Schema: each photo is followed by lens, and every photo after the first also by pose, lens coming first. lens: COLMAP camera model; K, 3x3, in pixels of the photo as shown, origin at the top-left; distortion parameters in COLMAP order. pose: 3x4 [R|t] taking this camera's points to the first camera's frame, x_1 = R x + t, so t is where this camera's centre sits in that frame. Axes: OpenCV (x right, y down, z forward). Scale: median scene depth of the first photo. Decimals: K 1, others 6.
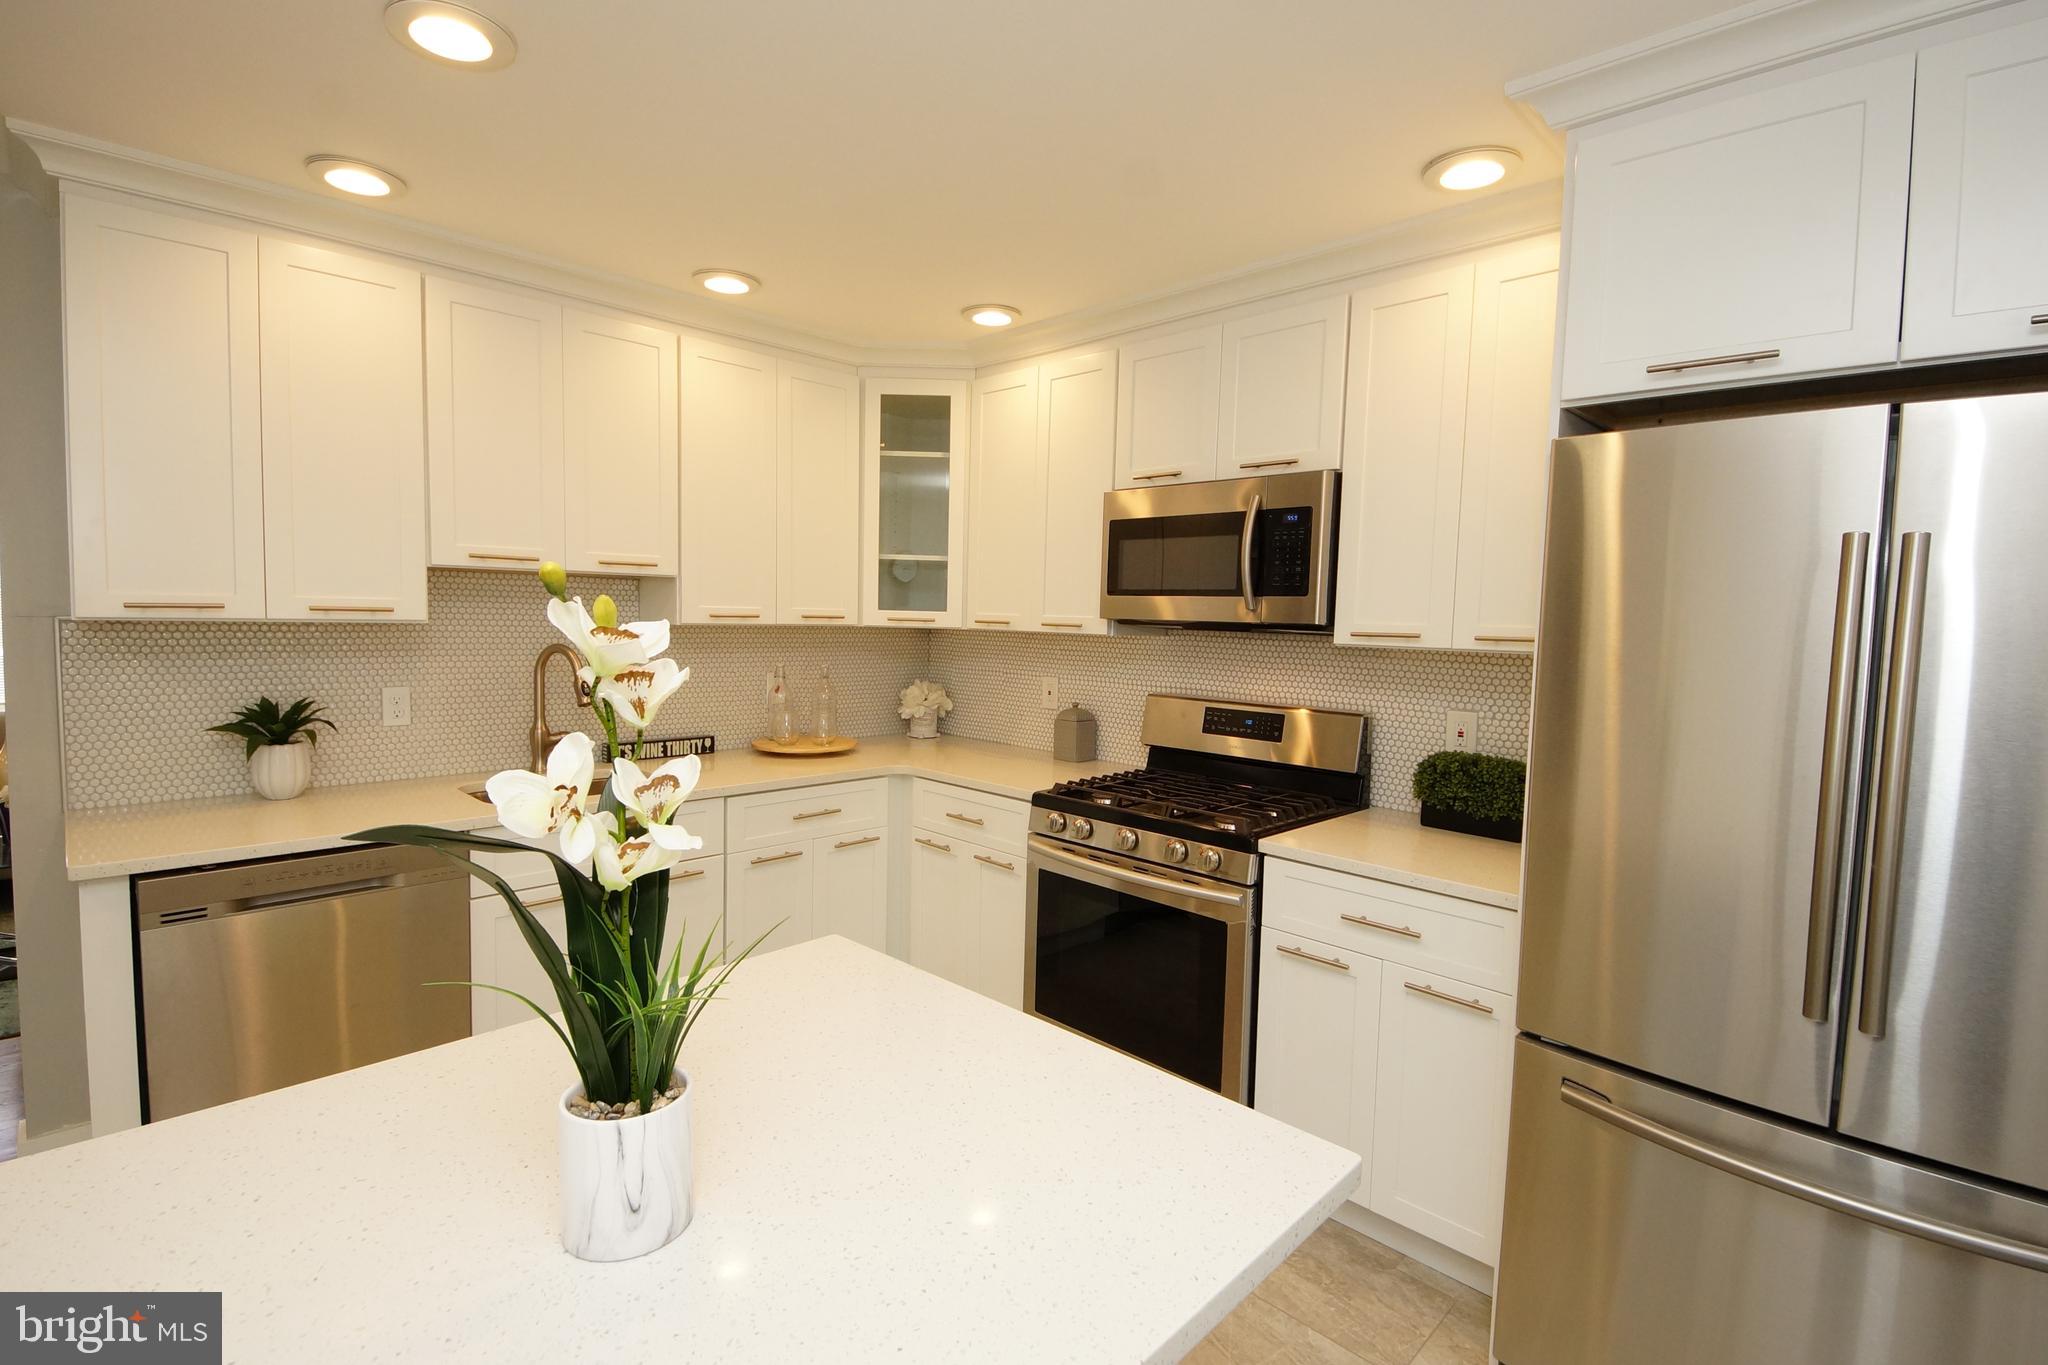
lens RADIAL K [[934.2, 0, 1024.0], [0, 934.2, 682.5], [0, 0, 1]] dist [0.021589, -0.000685]
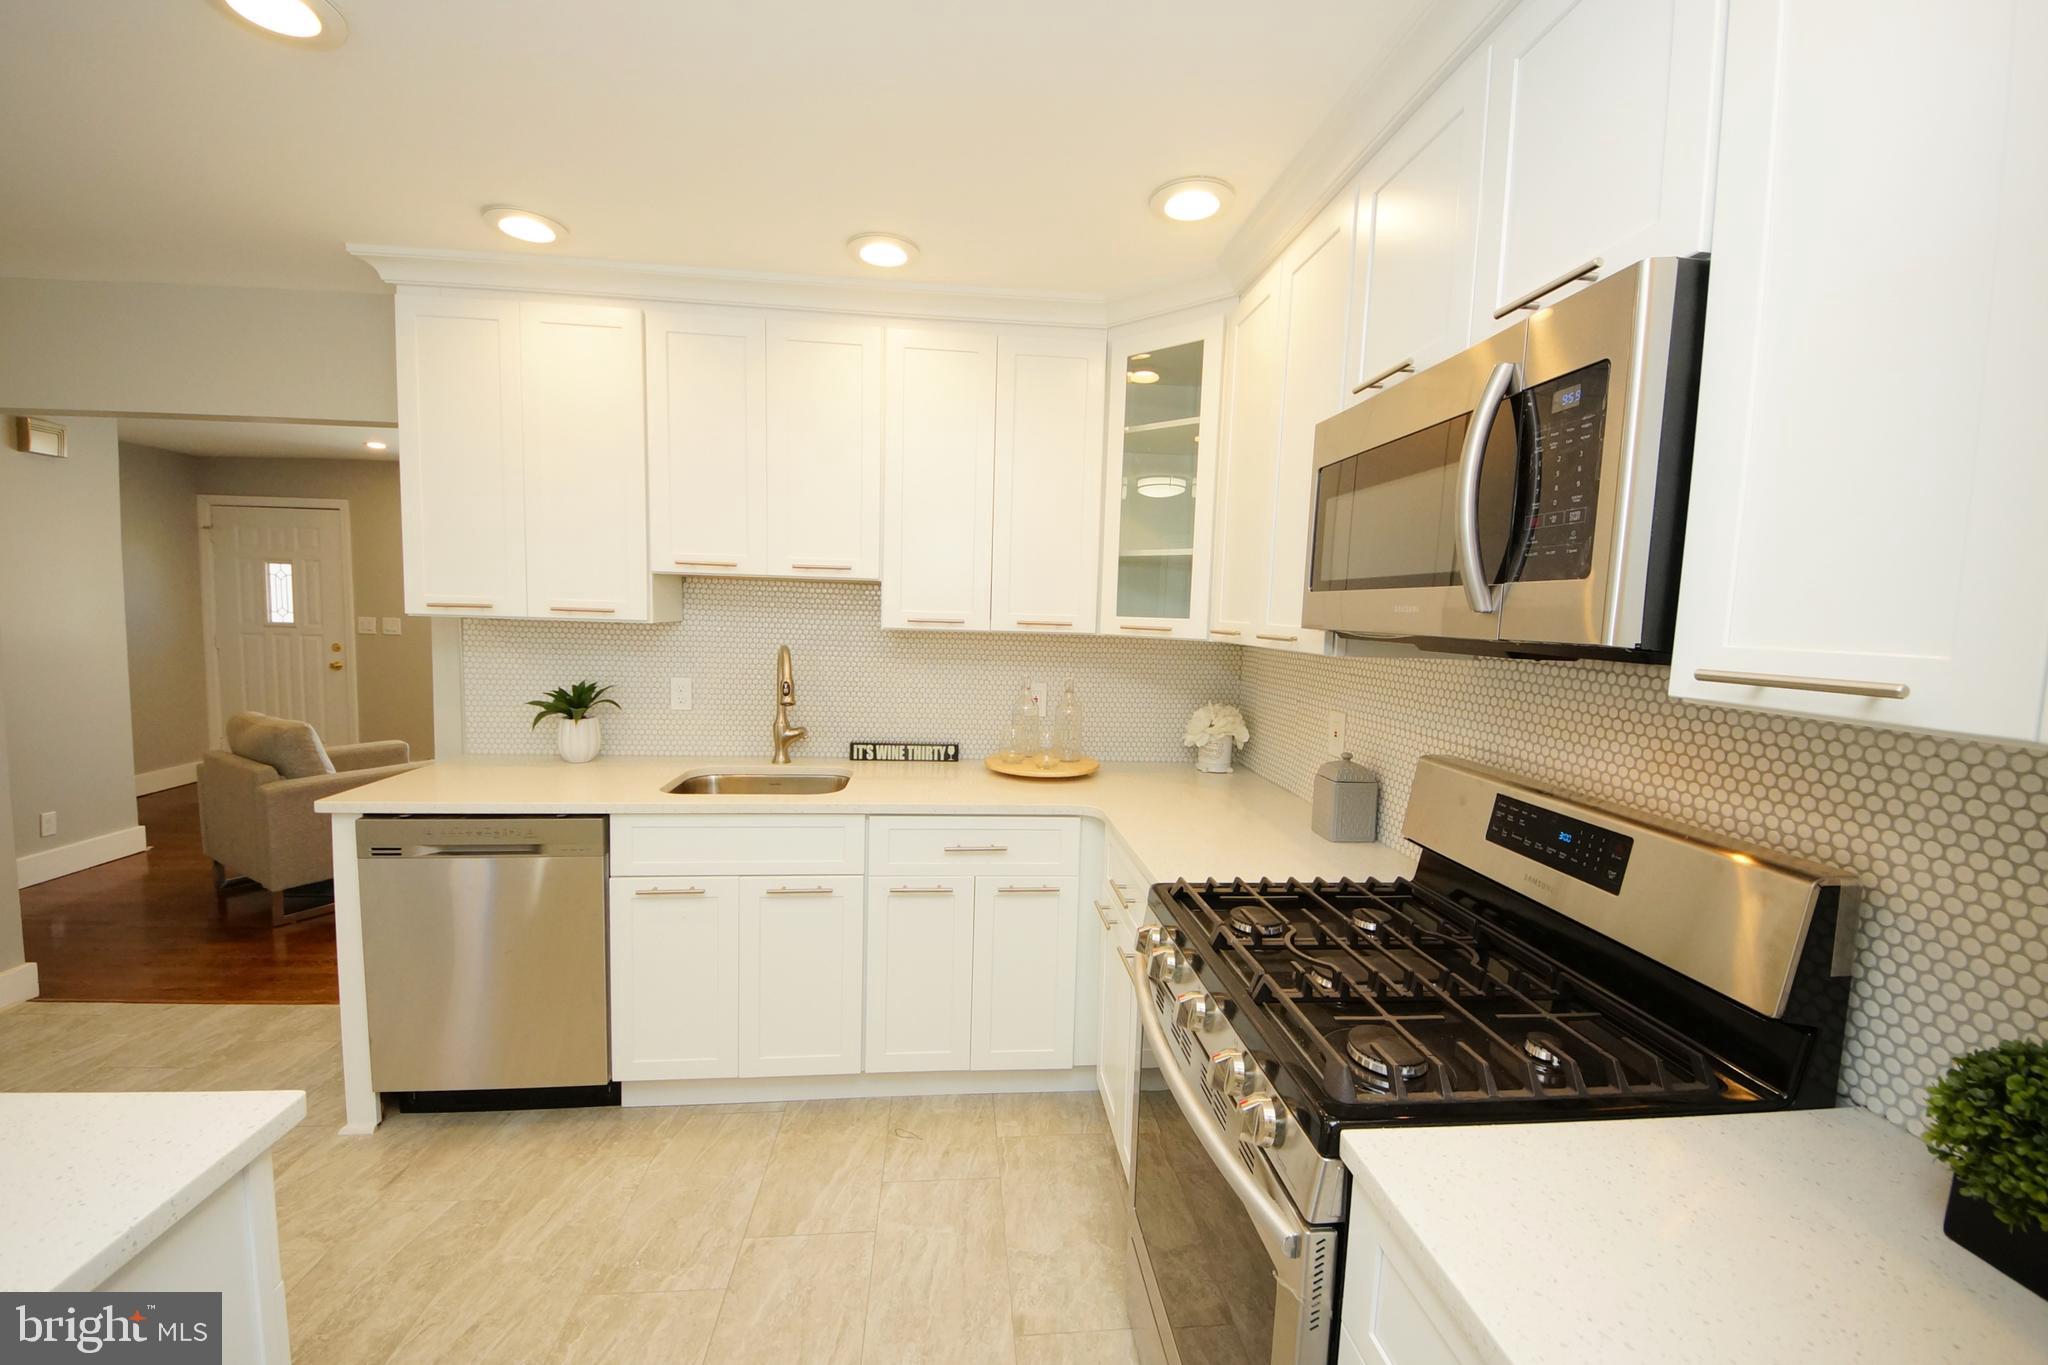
lens RADIAL K [[791.0, 0, 1026.6], [0, 791.0, 678.7], [0, 0, 1]] dist [0.036481, -0.028886]
pose [[0.769796, 0.054992, -0.635917, 0.285997], [-0.058875, 0.998152, 0.015047, -0.032461], [0.635569, 0.025857, 0.771611, 0.479055]]
